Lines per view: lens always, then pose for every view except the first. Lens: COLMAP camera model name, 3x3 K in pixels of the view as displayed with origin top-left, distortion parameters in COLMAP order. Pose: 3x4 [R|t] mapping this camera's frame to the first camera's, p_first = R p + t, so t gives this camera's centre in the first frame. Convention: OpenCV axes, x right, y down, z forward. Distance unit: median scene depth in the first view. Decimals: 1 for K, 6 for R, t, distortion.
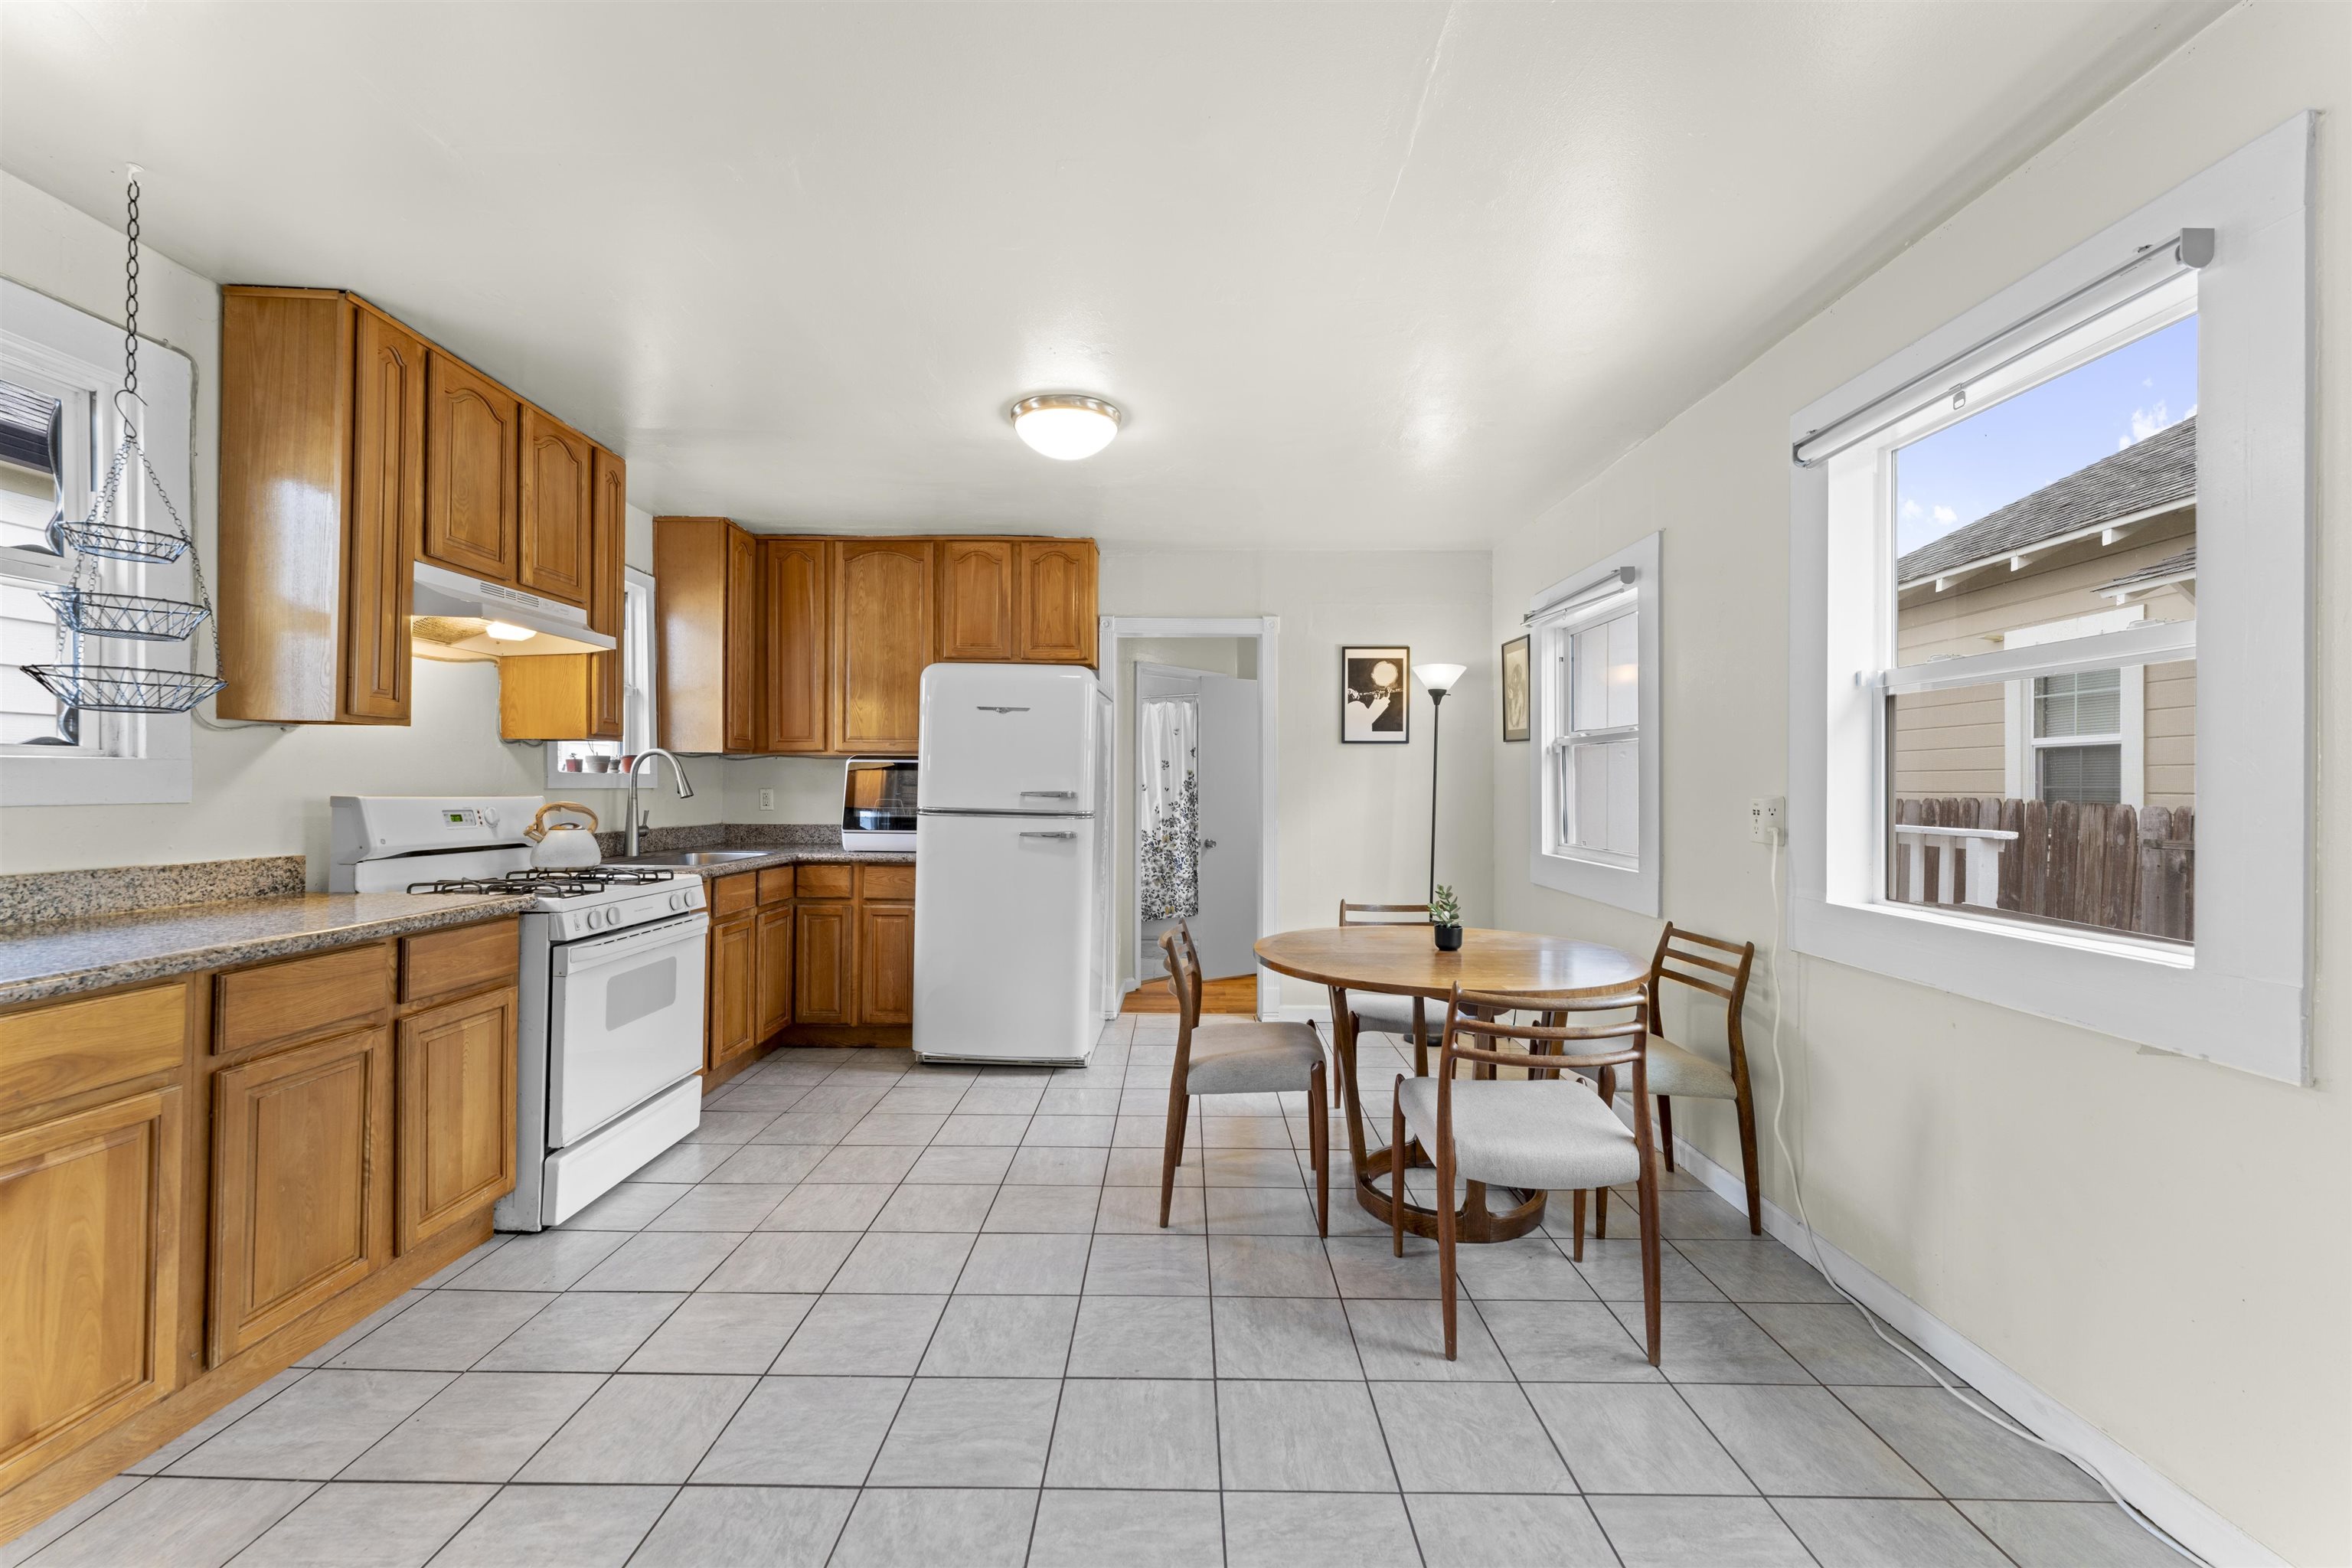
lens RADIAL K [[948.1, 0, 1174.6], [0, 948.1, 785.5], [0, 0, 1]] dist [0.000665, -0.000107]
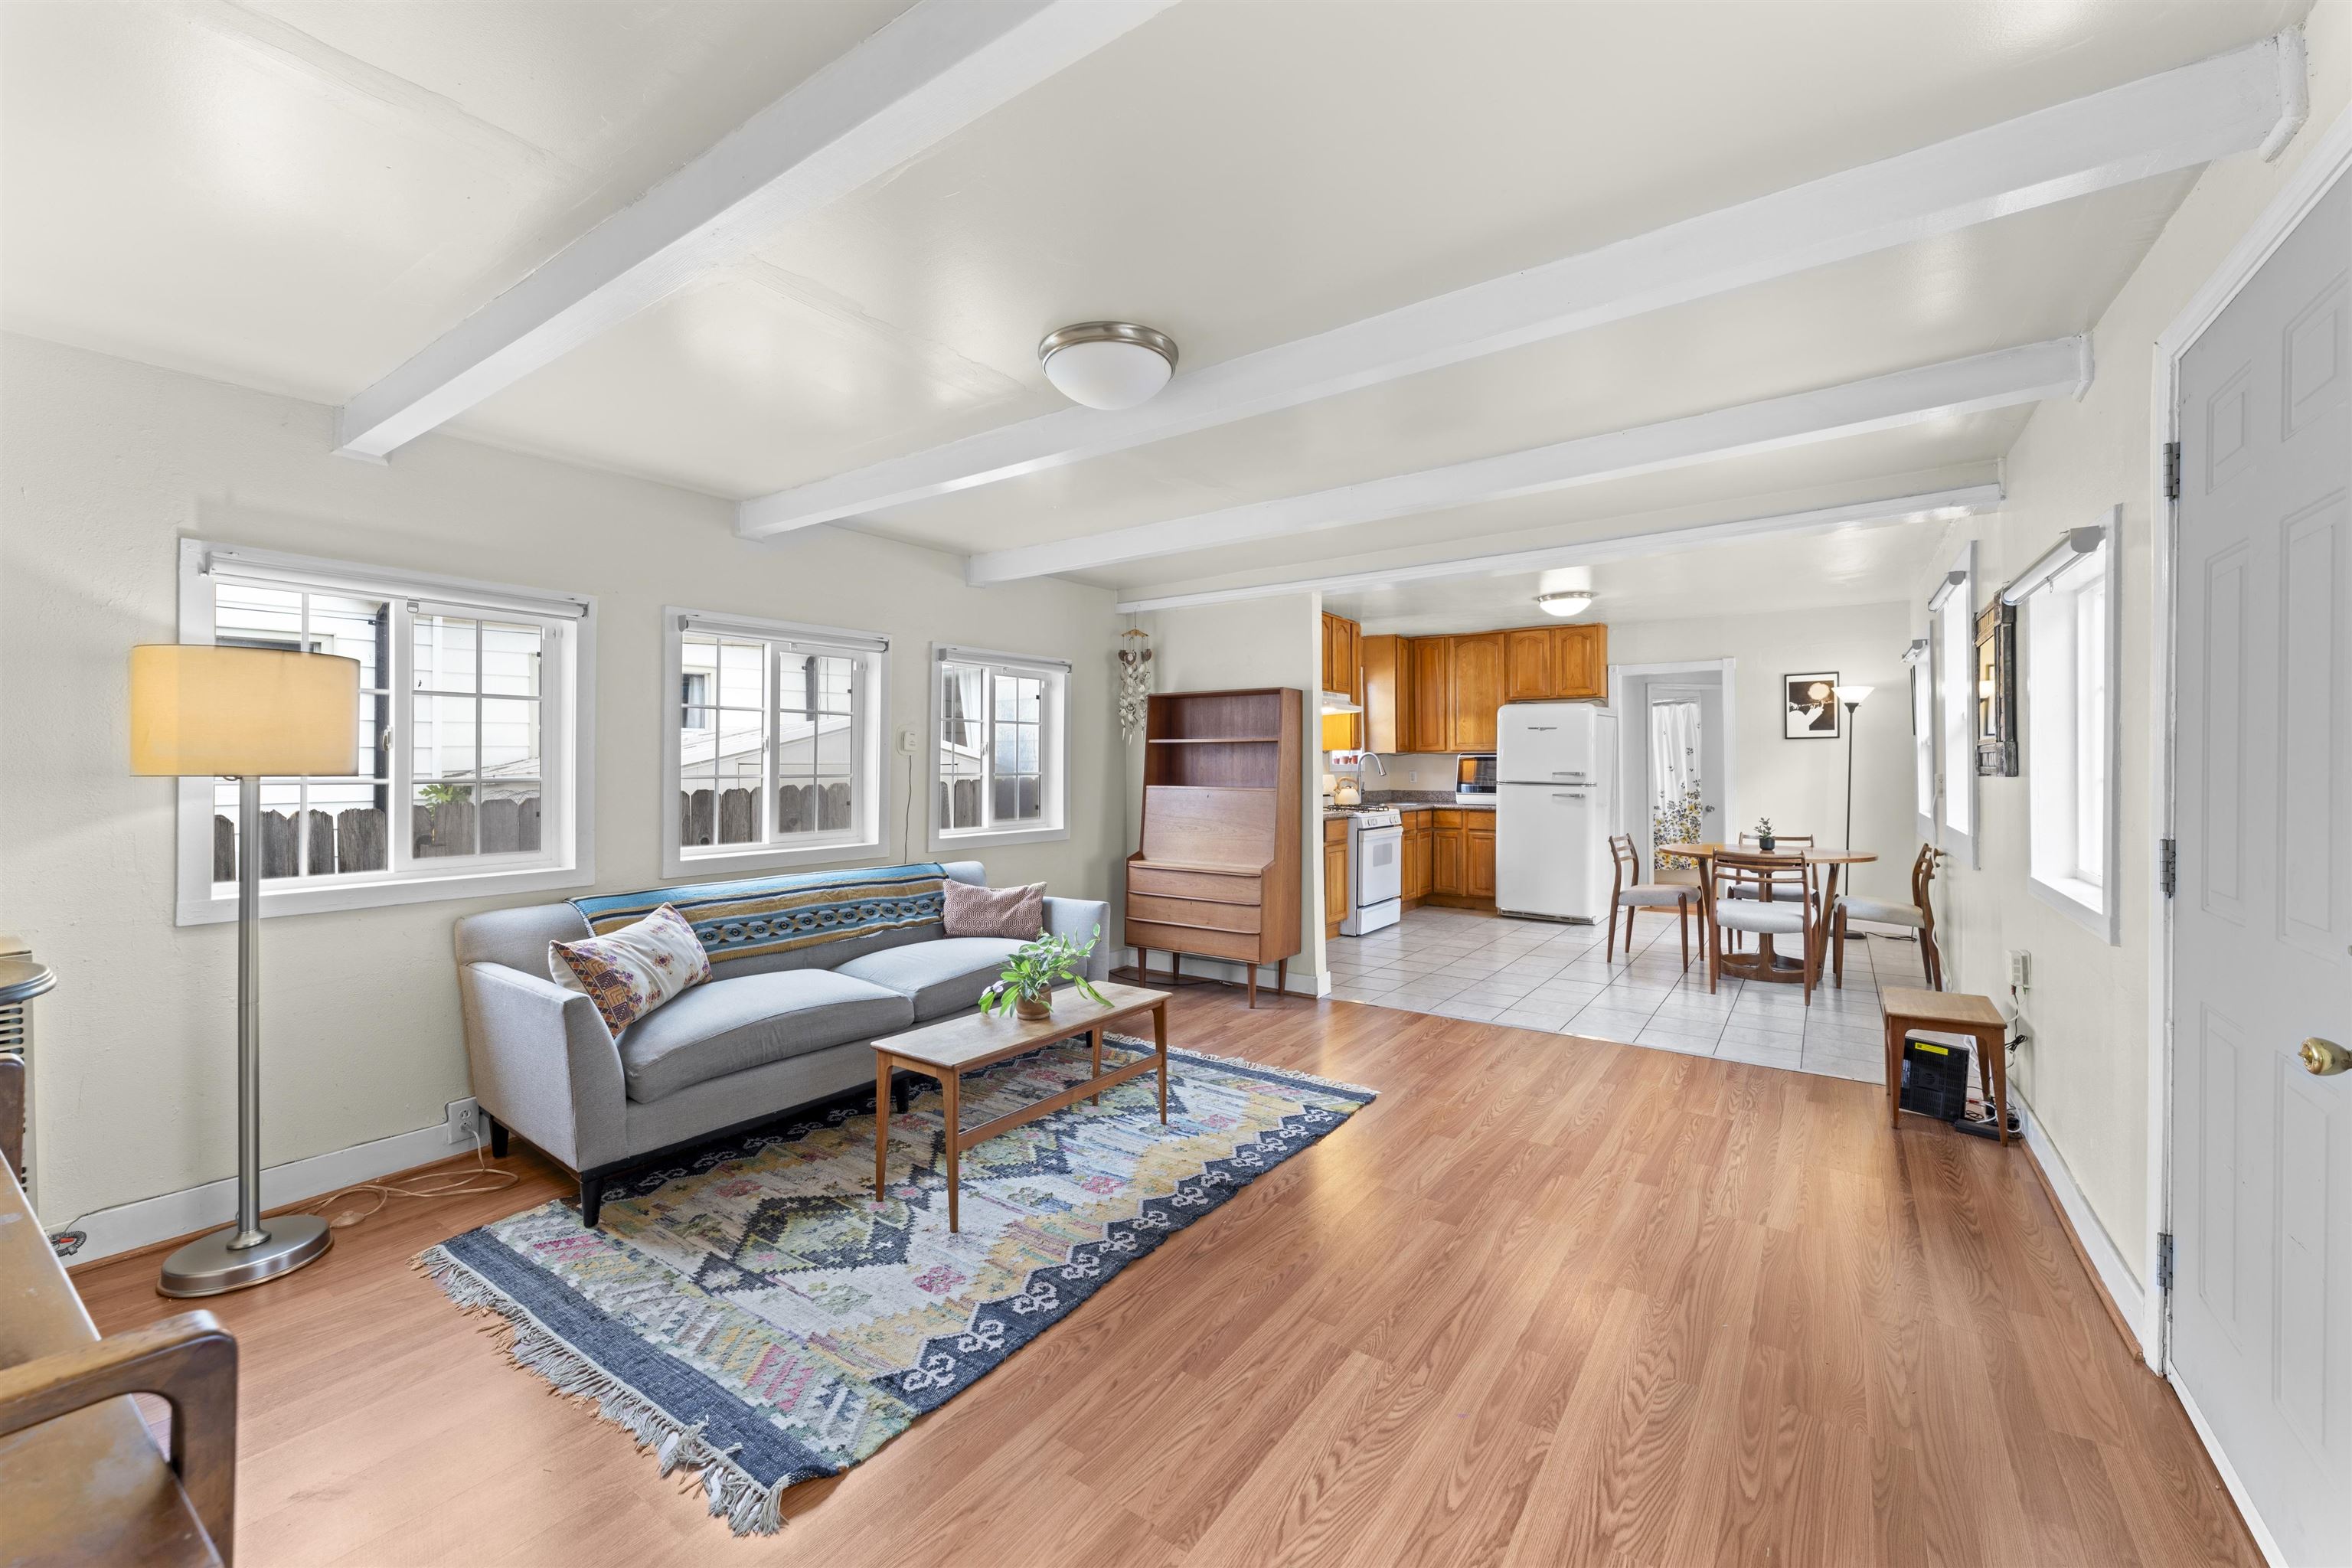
lens RADIAL K [[948.1, 0, 1162.3], [0, 948.1, 750.5], [0, 0, 1]] dist [0.000665, -0.000107]
pose [[0.822831, -0.016077, -0.568059, 0.257571], [0.007691, 0.999823, -0.017157, -0.009585], [0.568235, 0.009748, 0.822809, -0.944067]]
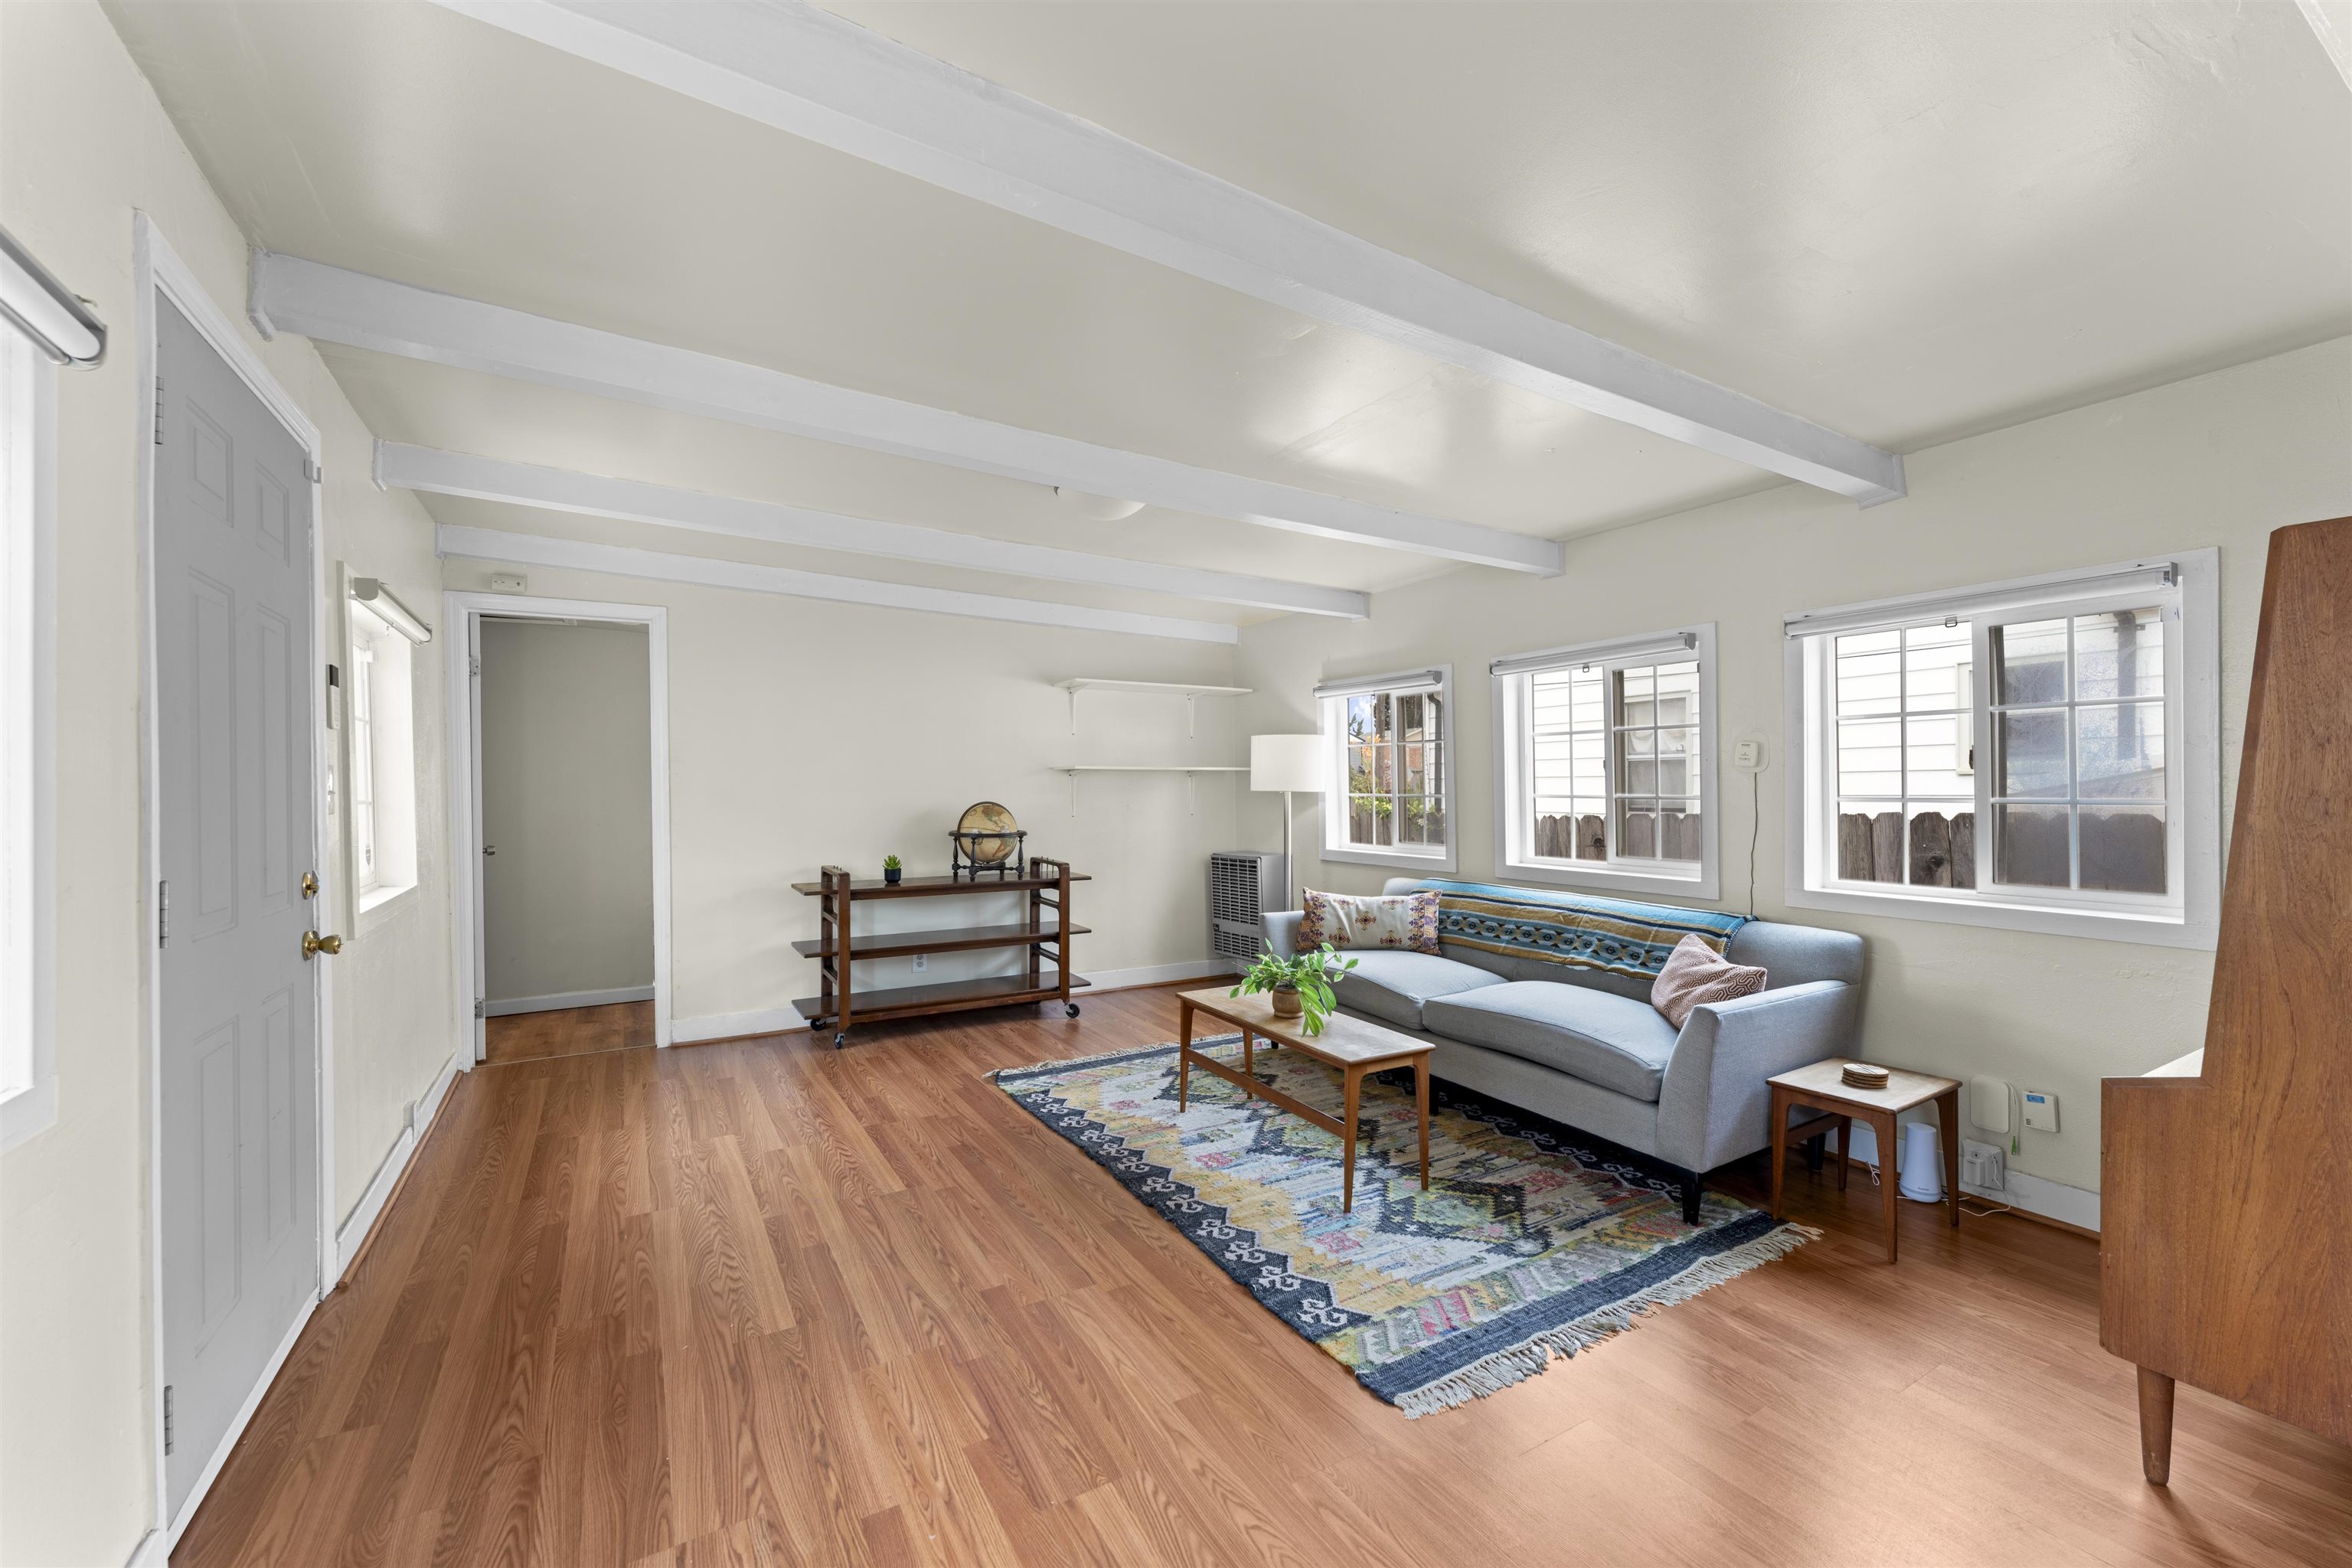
lens RADIAL K [[948.1, 0, 1187.7], [0, 948.1, 785.9], [0, 0, 1]] dist [0.000665, -0.000107]
pose [[-0.852710, -0.005941, -0.522350, 0.250009], [-0.003005, 0.999975, -0.006468, -0.006450], [0.522375, -0.003946, -0.852707, 0.192829]]
